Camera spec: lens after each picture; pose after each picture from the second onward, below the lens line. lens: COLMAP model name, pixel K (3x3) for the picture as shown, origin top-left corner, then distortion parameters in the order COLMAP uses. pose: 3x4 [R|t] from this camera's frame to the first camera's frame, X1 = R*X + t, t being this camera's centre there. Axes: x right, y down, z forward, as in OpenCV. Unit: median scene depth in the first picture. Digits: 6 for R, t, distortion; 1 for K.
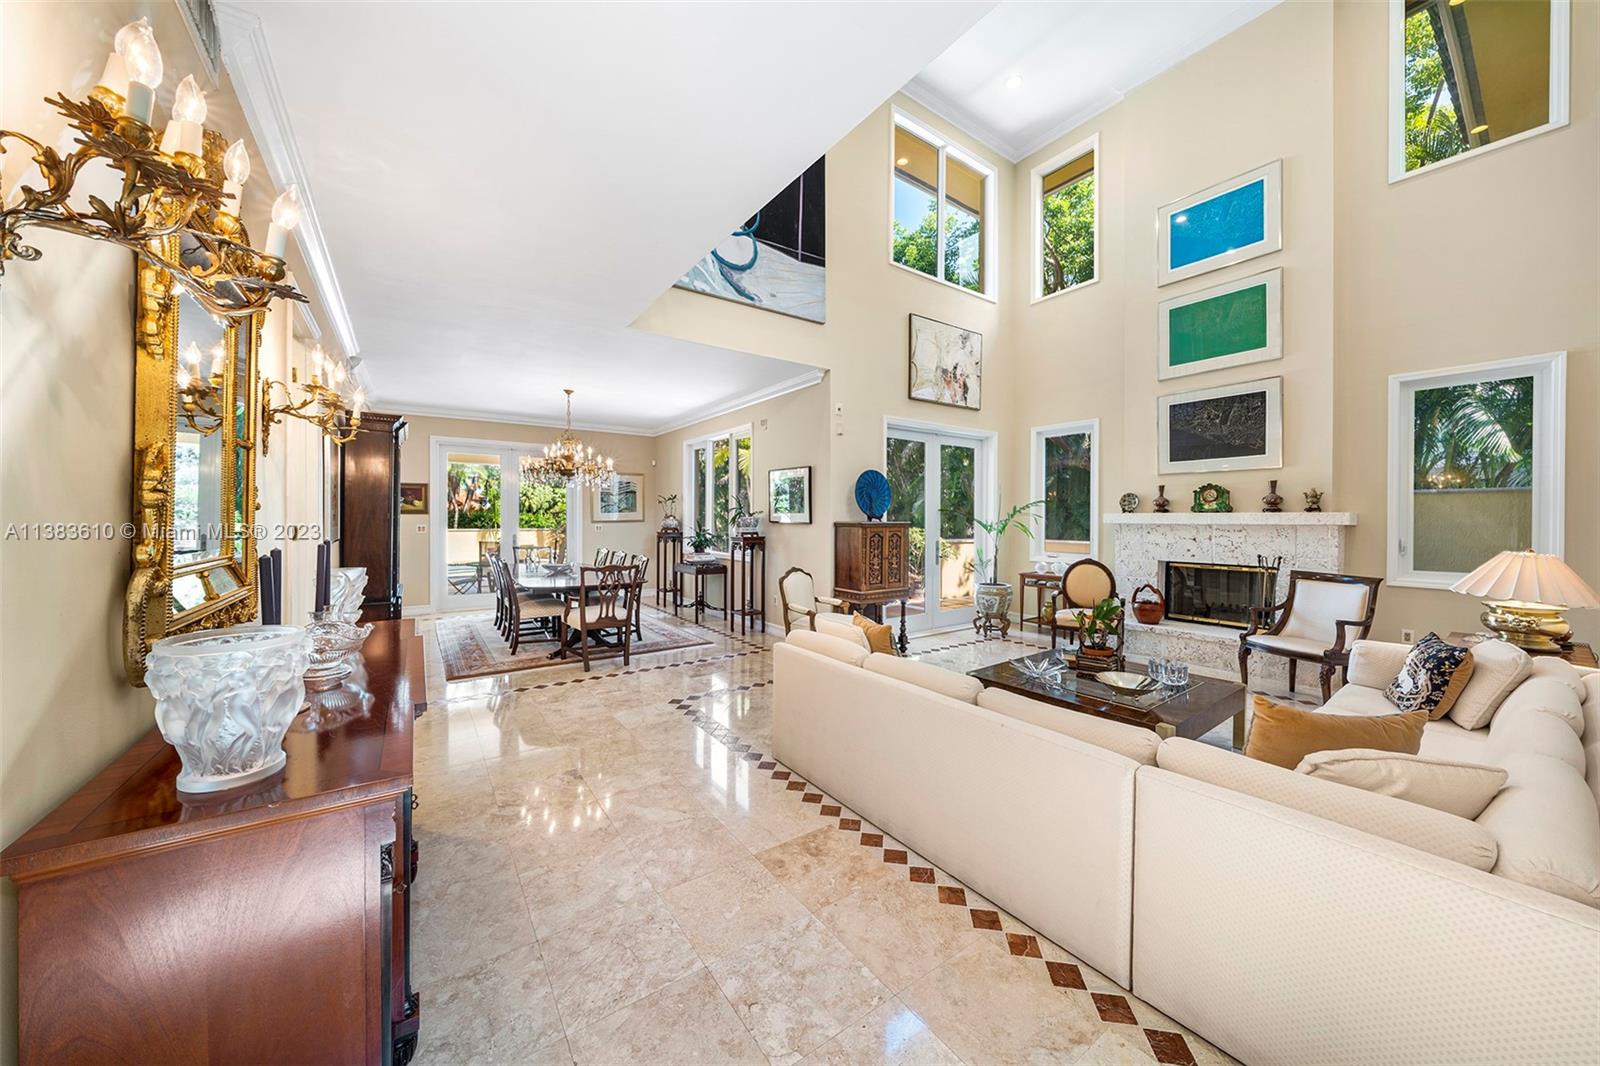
lens RADIAL K [[559.6, 0, 790.6], [0, 559.6, 518.9], [0, 0, 1]] dist [-0.003996, -0.000917]
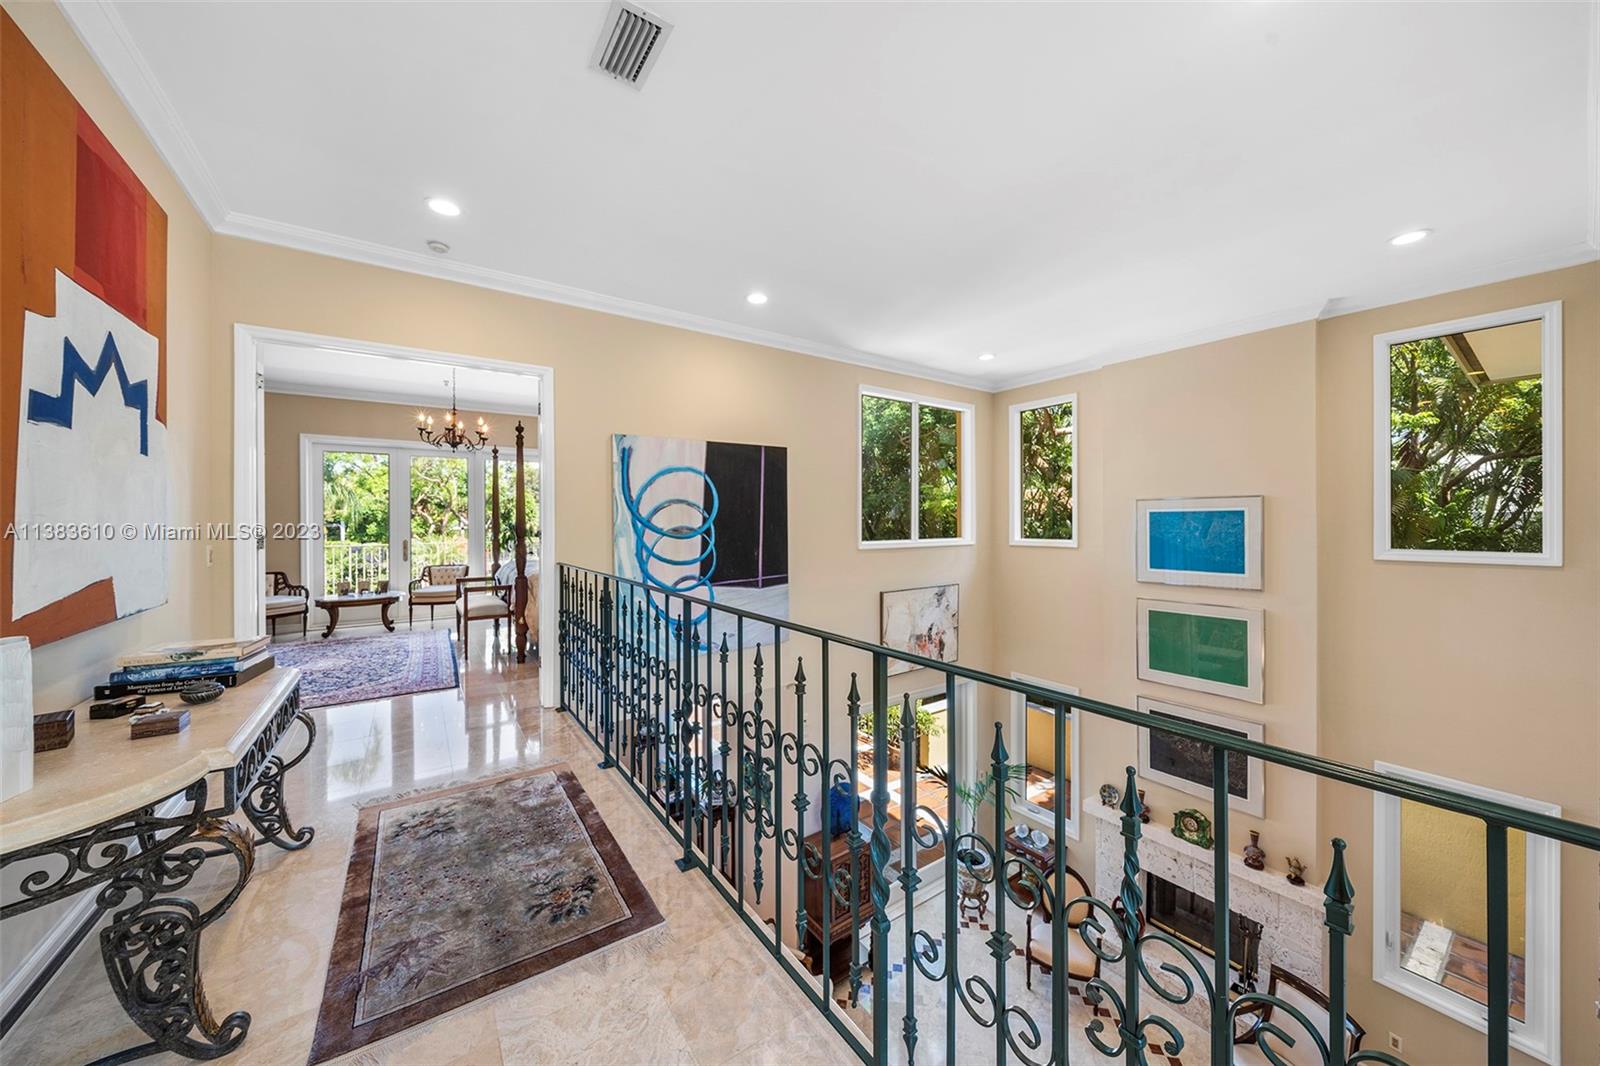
lens RADIAL K [[559.6, 0, 800.6], [0, 559.6, 536.2], [0, 0, 1]] dist [-0.003996, -0.000917]
pose [[0.999383, -0.004325, 0.034847, 0.044780], [0.004441, 0.999985, -0.003254, -0.472136], [-0.034833, 0.003407, 0.999387, 0.057919]]
